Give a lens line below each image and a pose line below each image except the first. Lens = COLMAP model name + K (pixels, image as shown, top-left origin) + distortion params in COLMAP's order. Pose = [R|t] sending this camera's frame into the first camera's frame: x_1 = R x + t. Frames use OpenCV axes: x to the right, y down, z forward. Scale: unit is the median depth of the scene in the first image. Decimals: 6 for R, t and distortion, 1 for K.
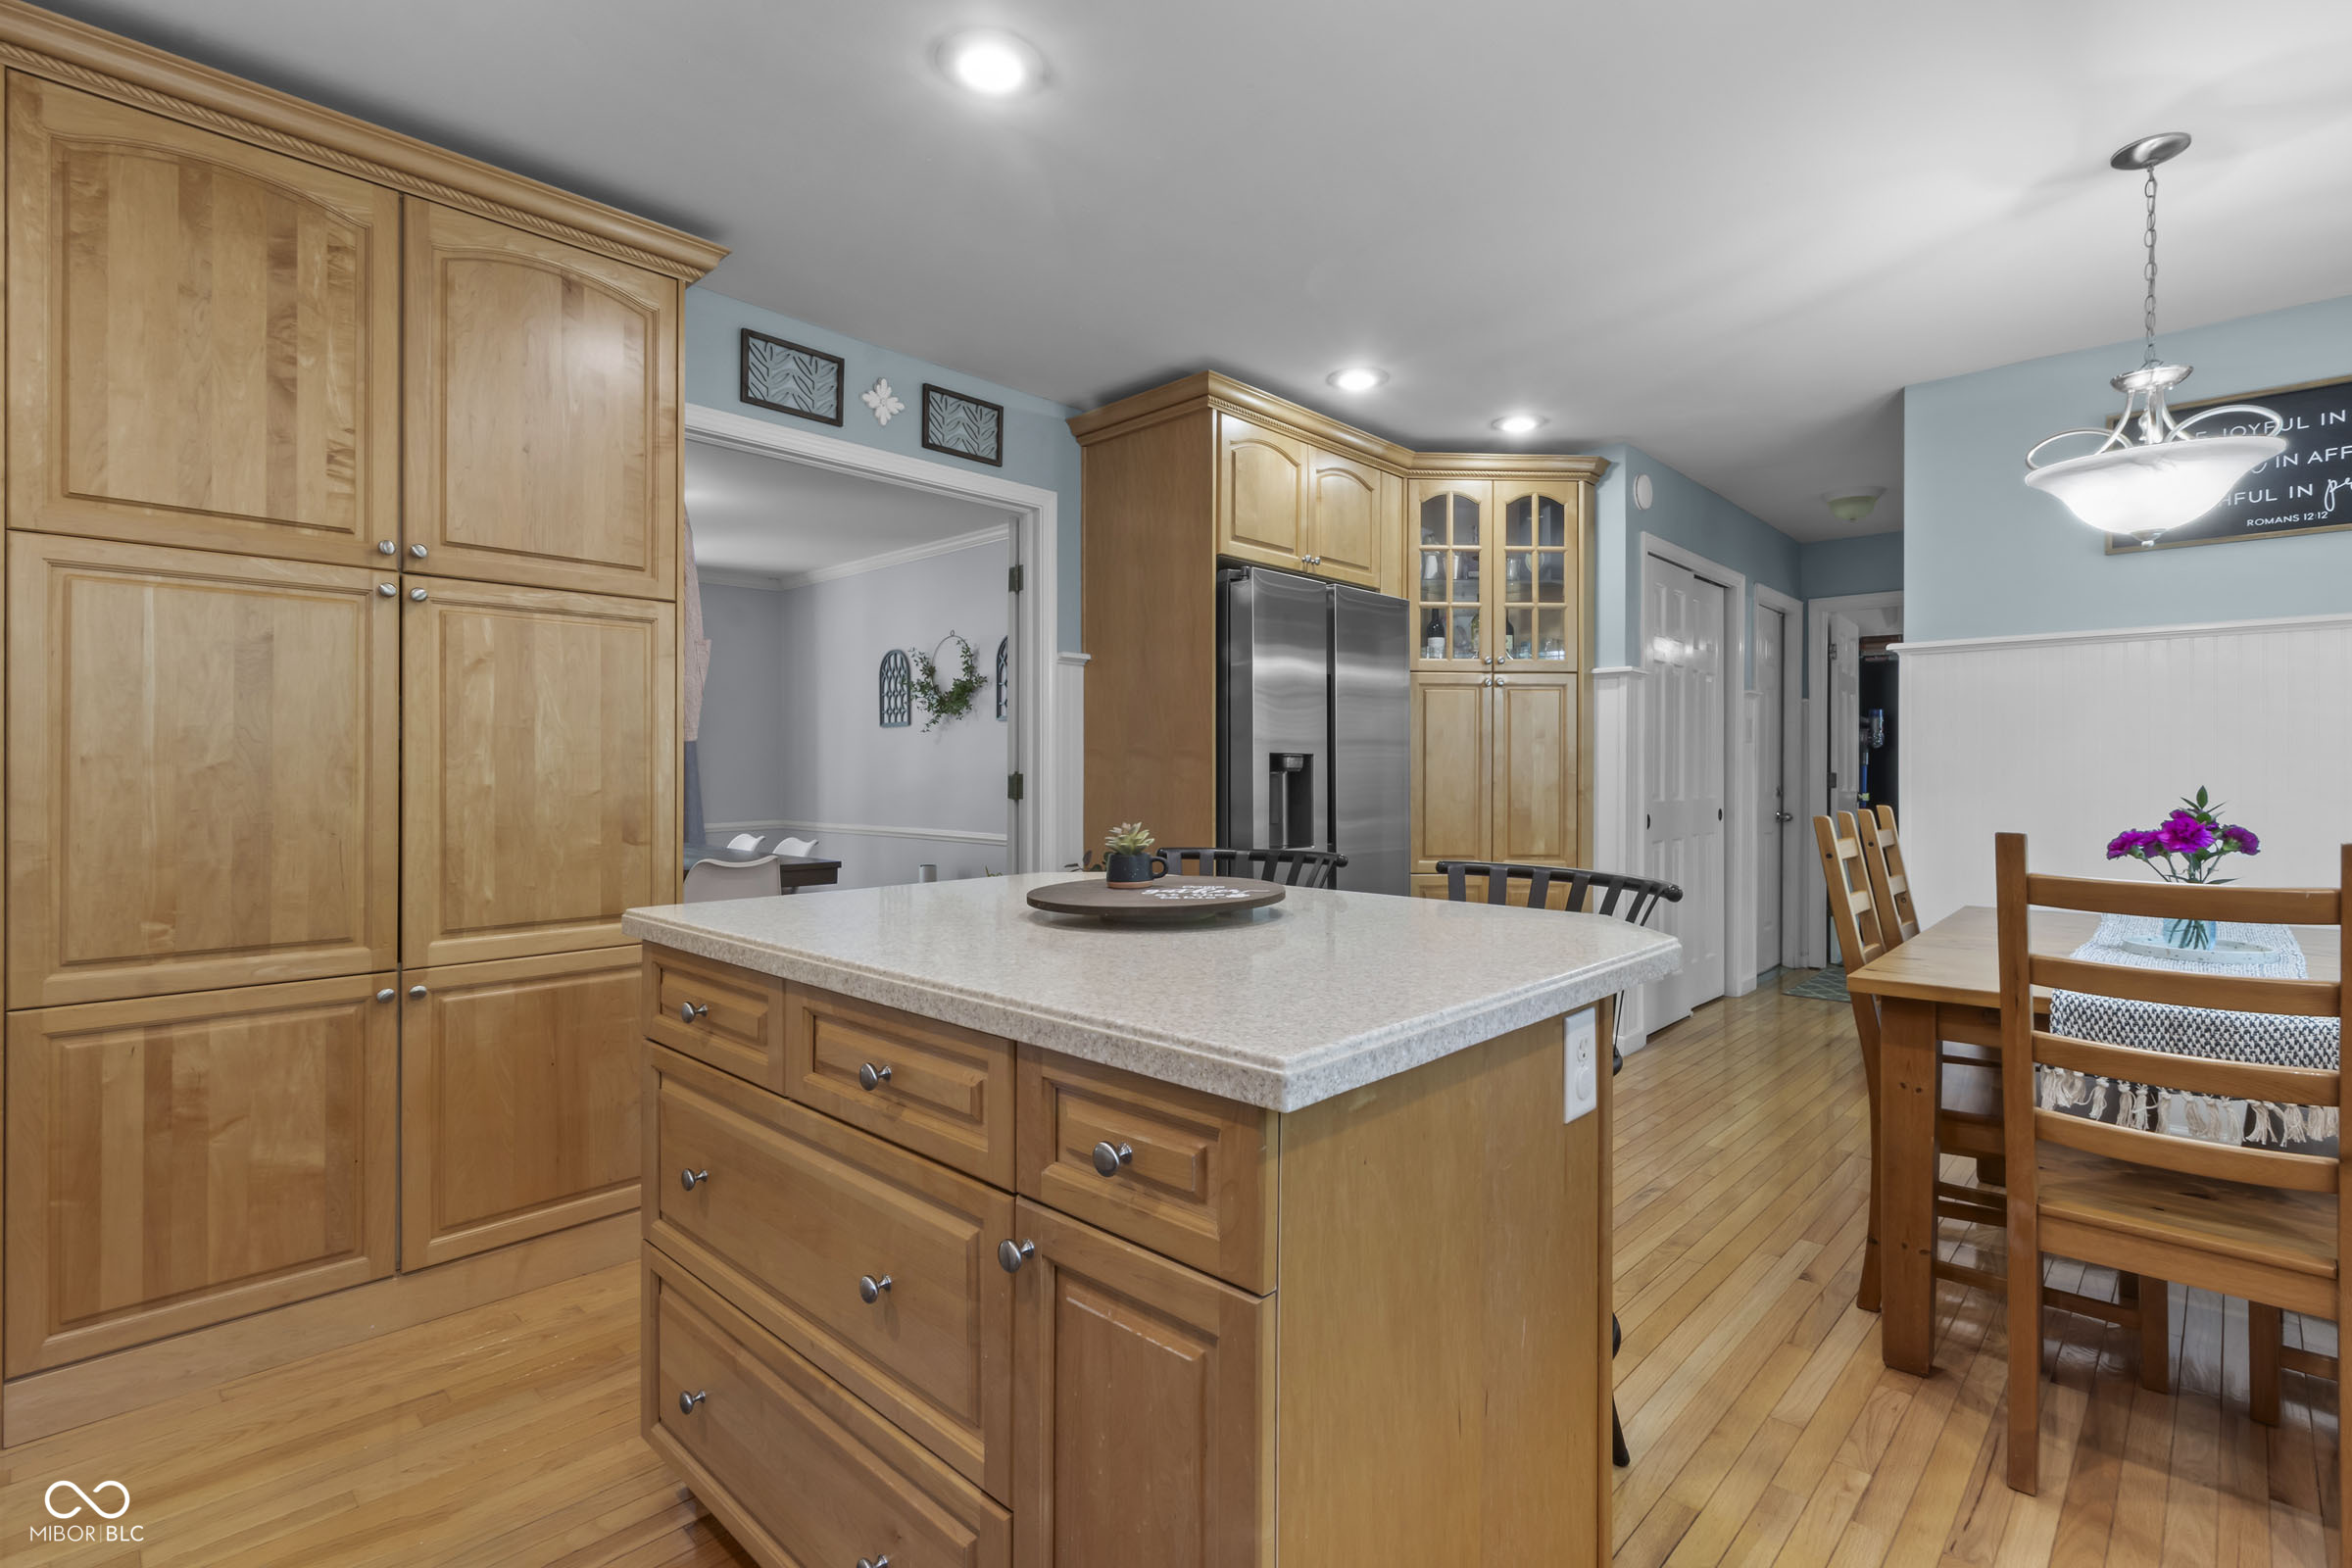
lens RADIAL K [[1107.0, 0, 1199.5], [0, 1107.0, 777.7], [0, 0, 1]] dist [0.009056, -0.004591]
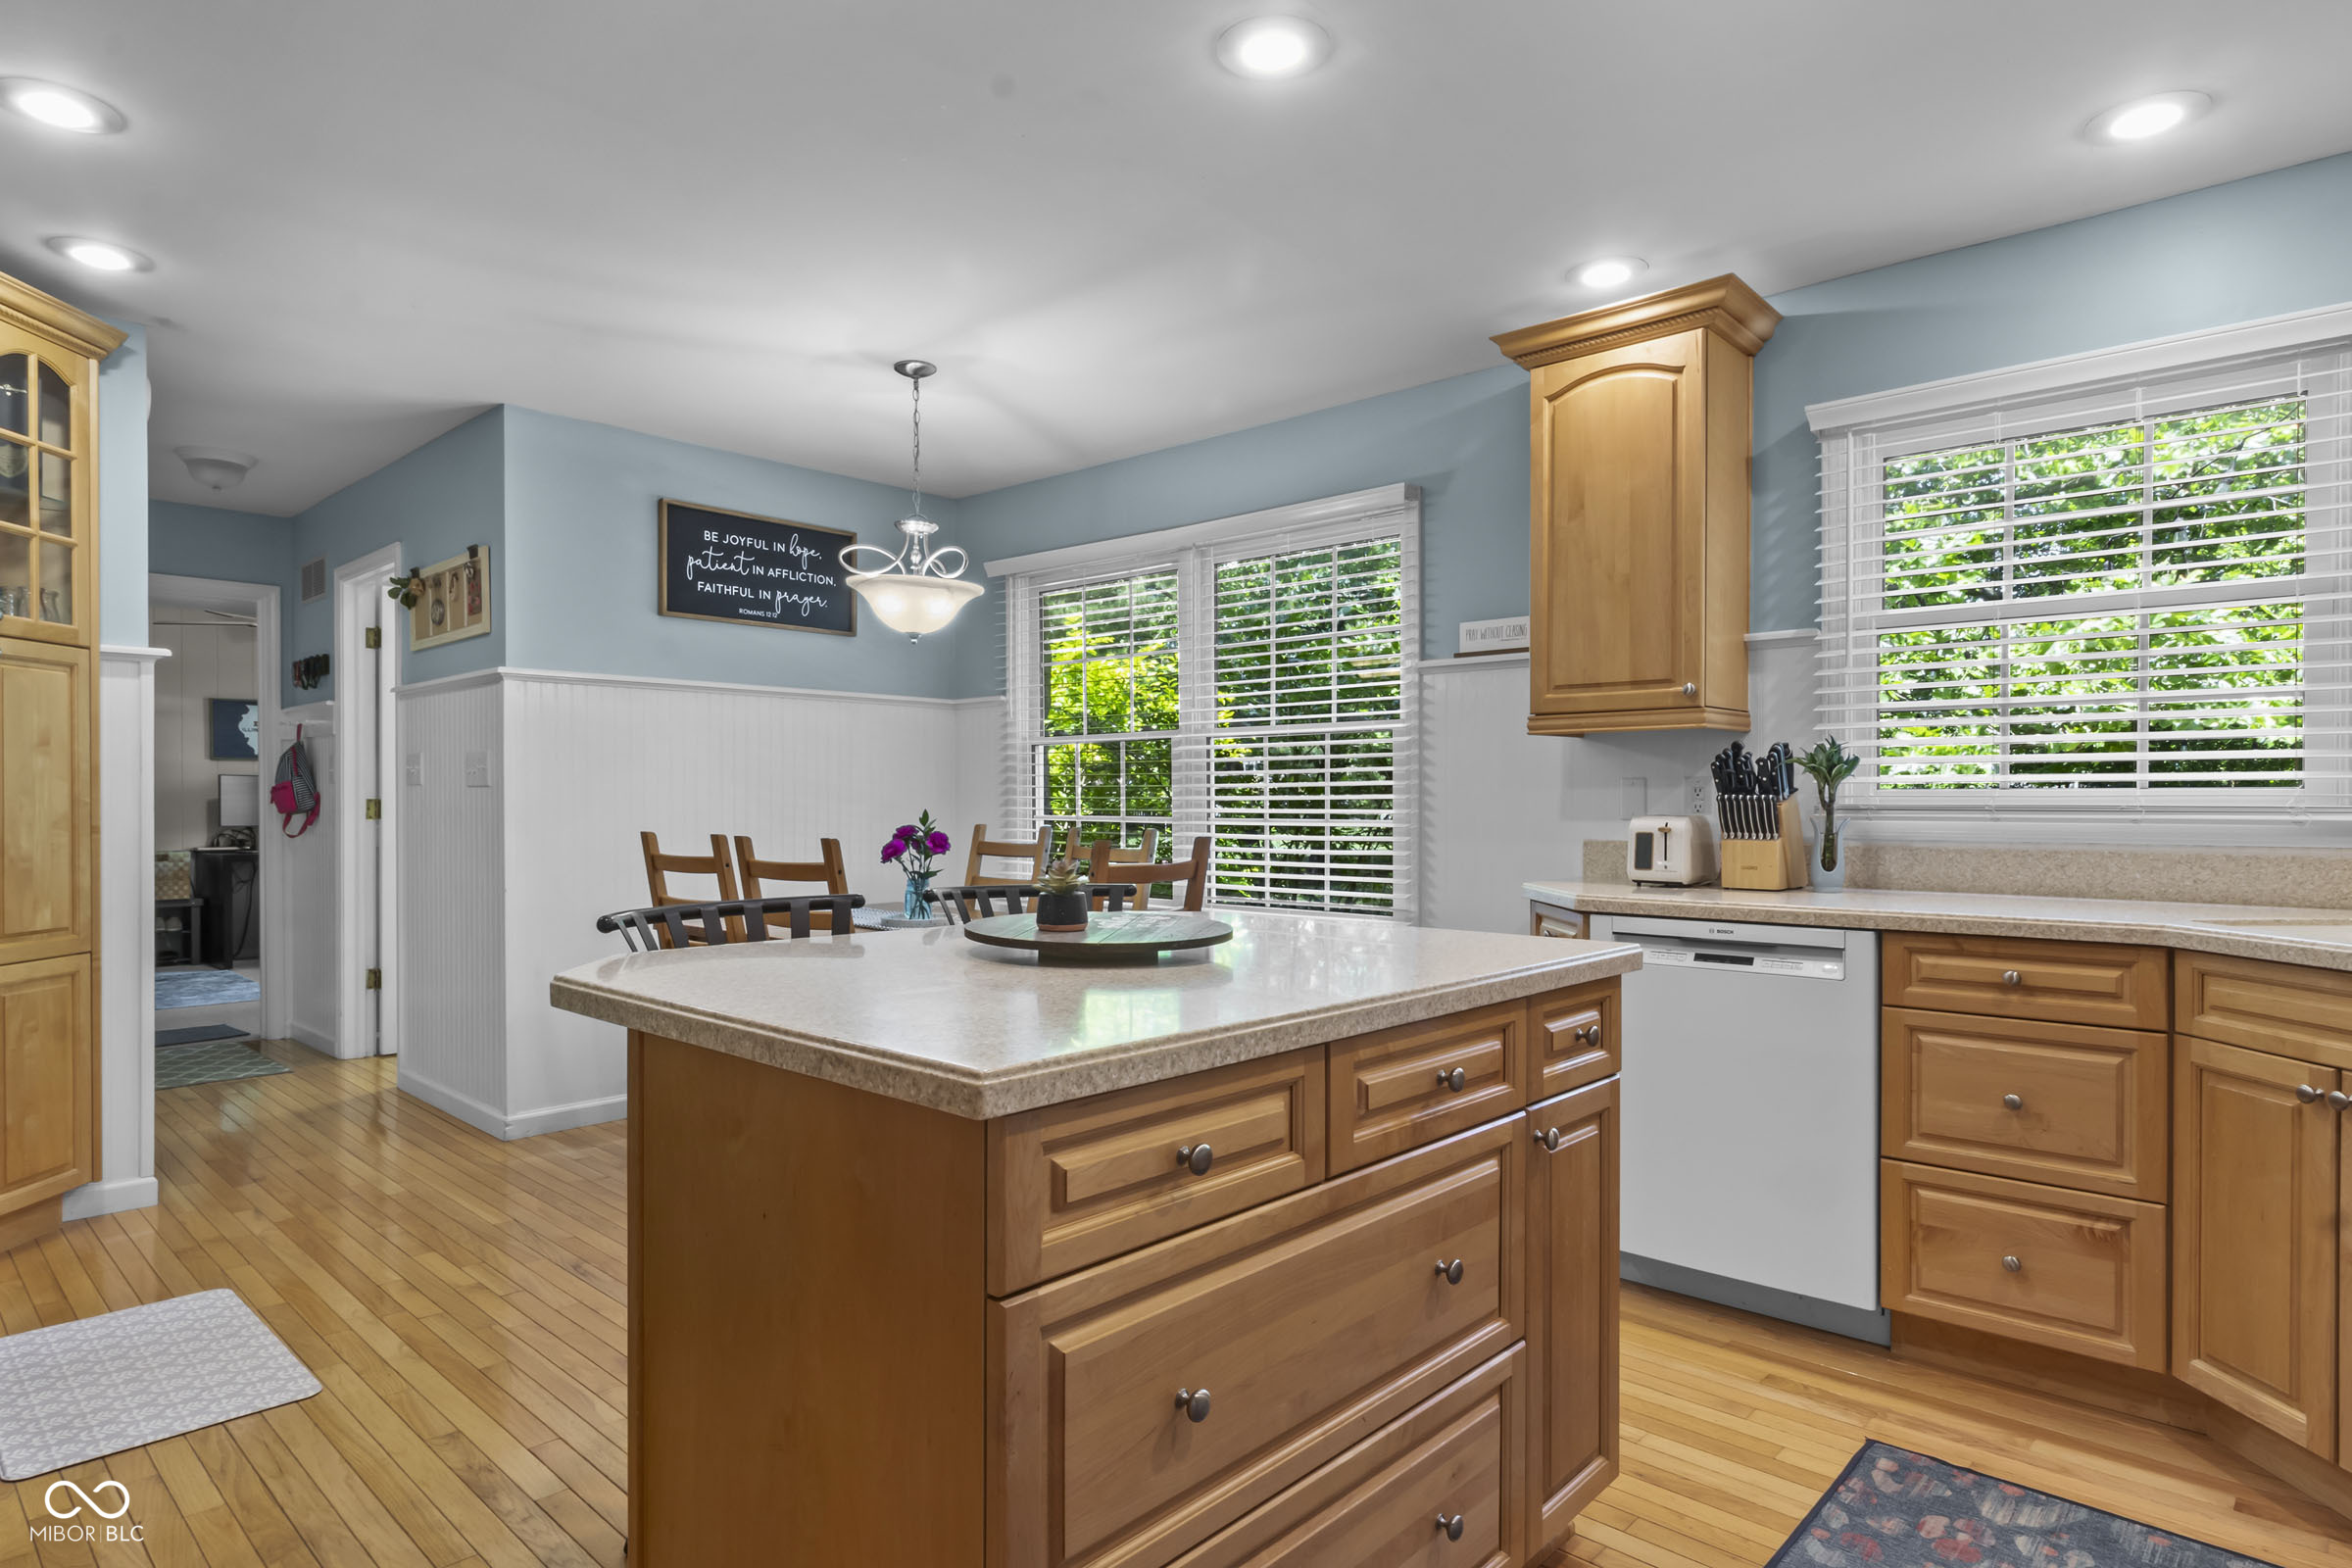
lens RADIAL K [[1328.5, 0, 1160.8], [0, 1328.5, 797.6], [0, 0, 1]] dist [0.018599, -0.004861]
pose [[-0.002417, -0.000619, 0.999997, -0.653596], [0.001540, 0.999999, 0.000623, -0.007377], [-0.999996, 0.001542, -0.002416, 0.515496]]
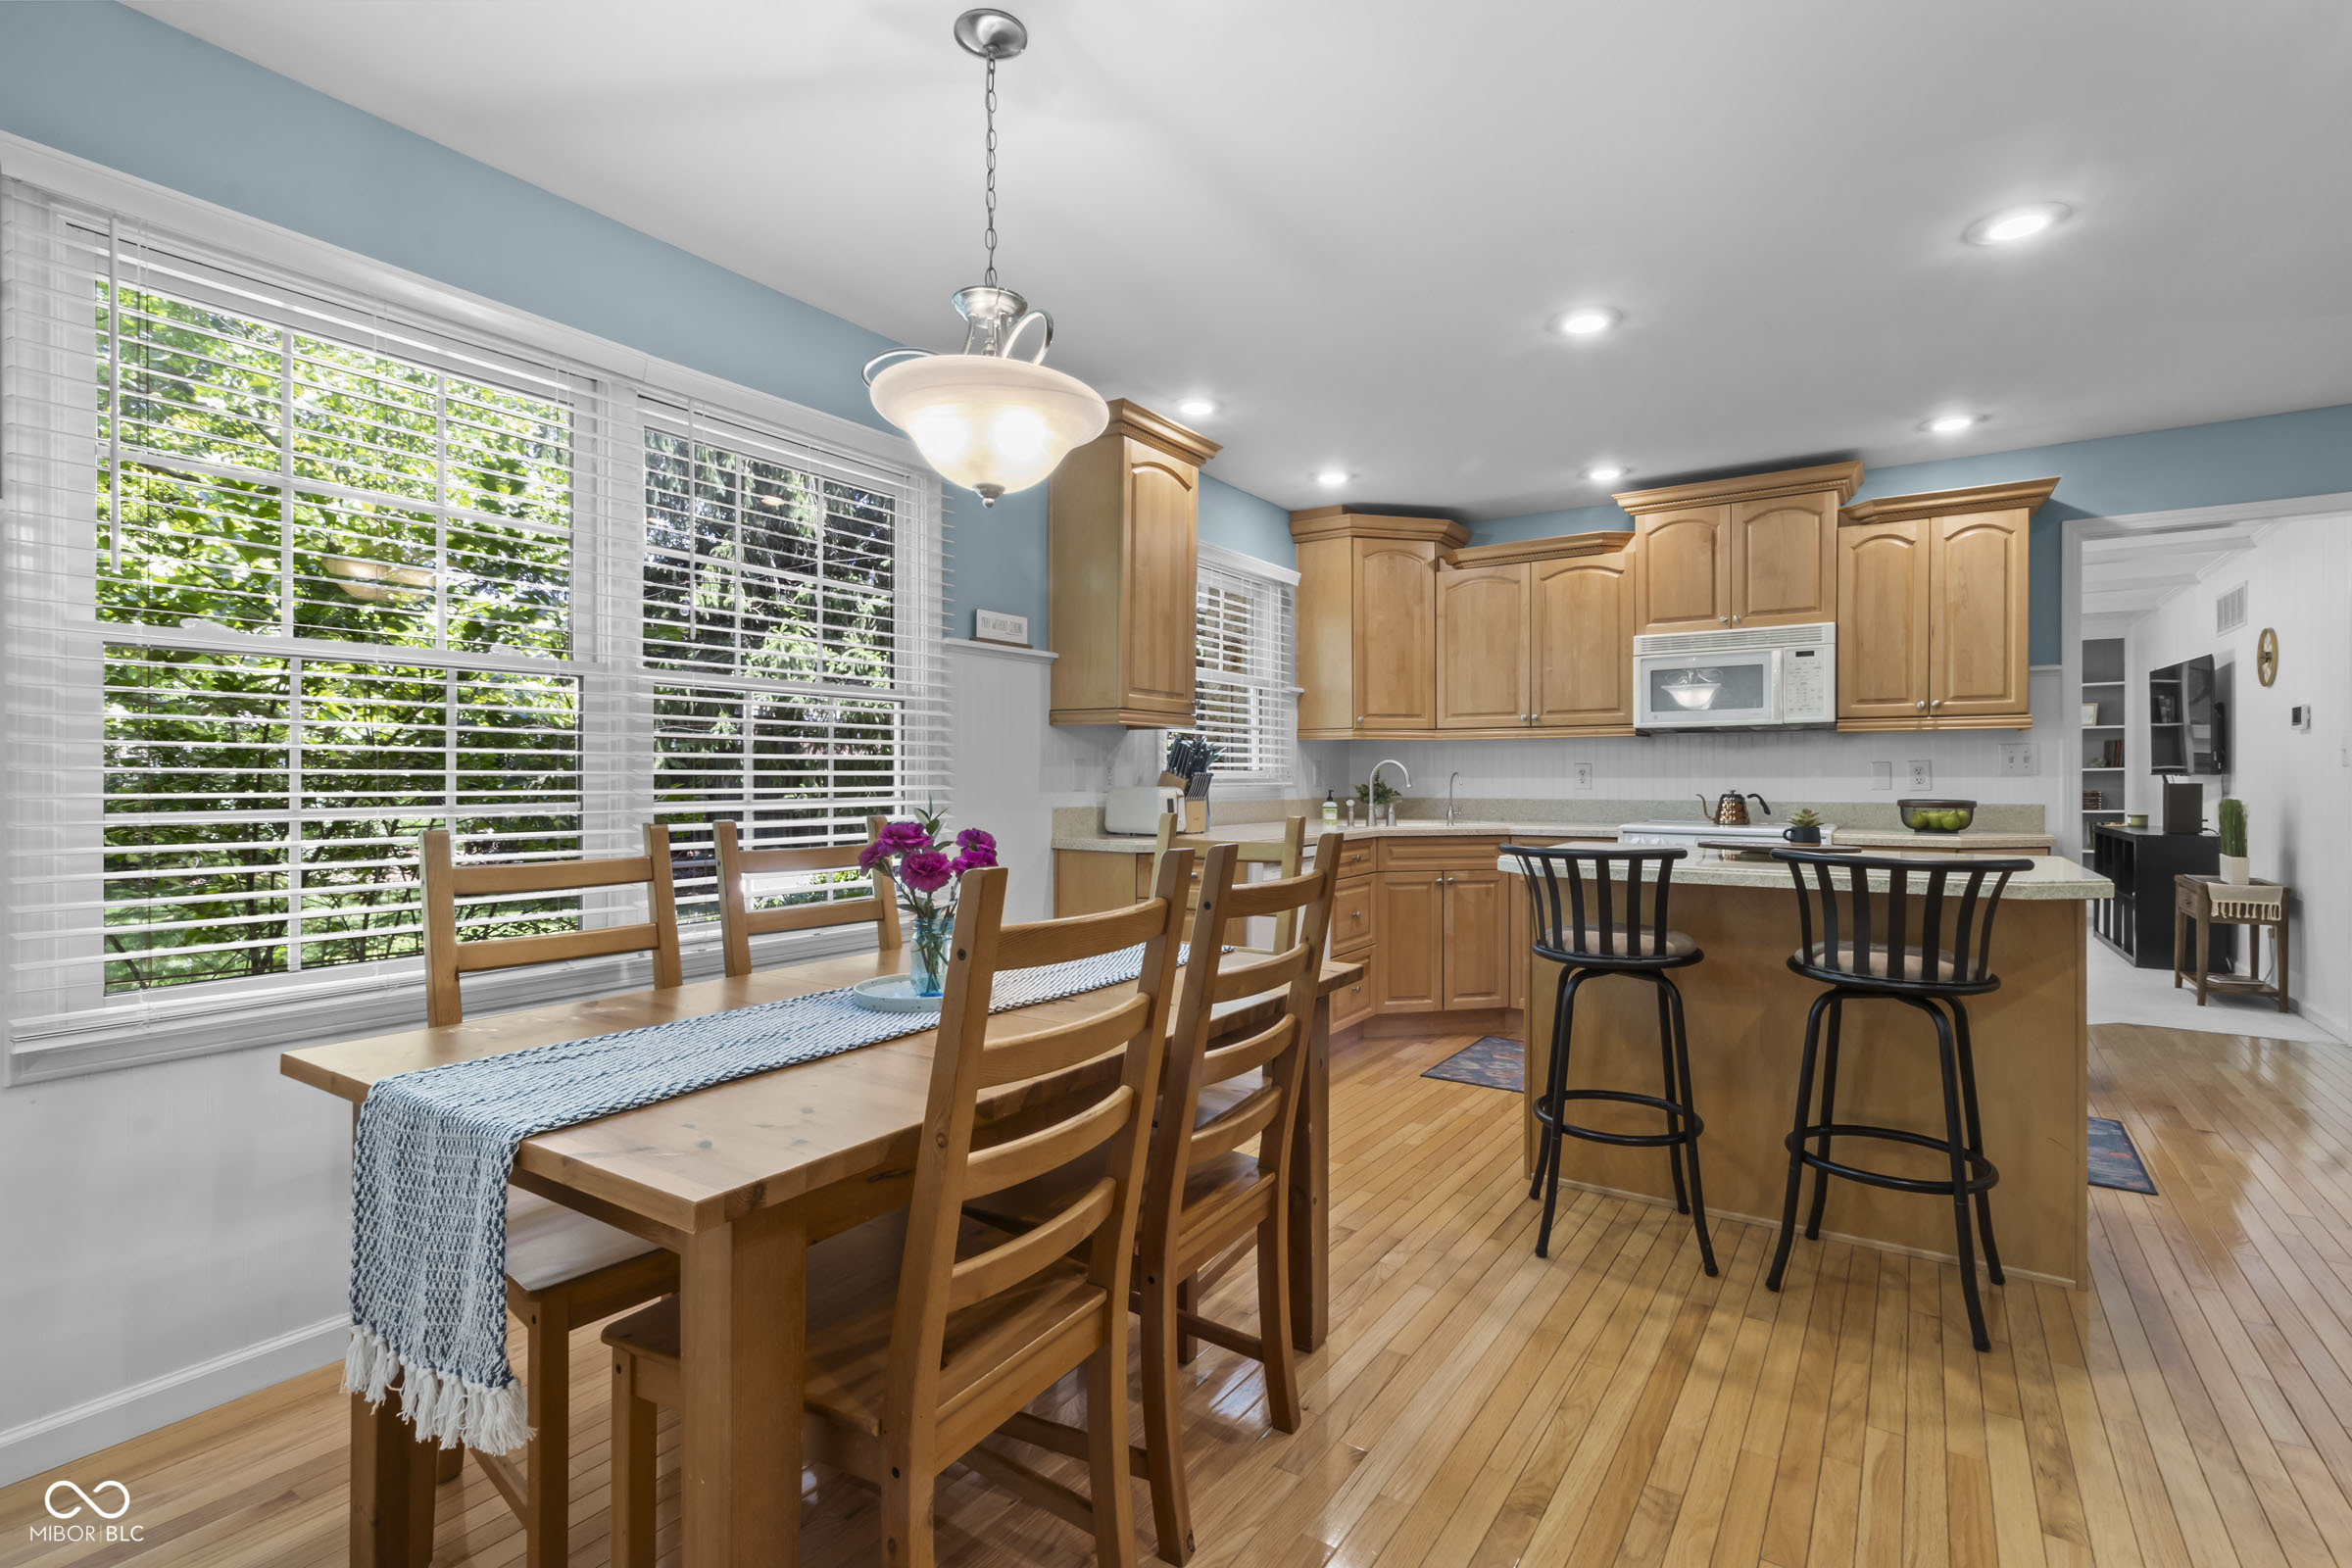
lens RADIAL K [[1107.0, 0, 1192.7], [0, 1107.0, 755.3], [0, 0, 1]] dist [0.009056, -0.004591]
pose [[-0.981747, -0.005556, -0.190111, 0.648456], [-0.002216, 0.999840, -0.017776, -0.005323], [0.190180, -0.017030, -0.981602, 1.387846]]
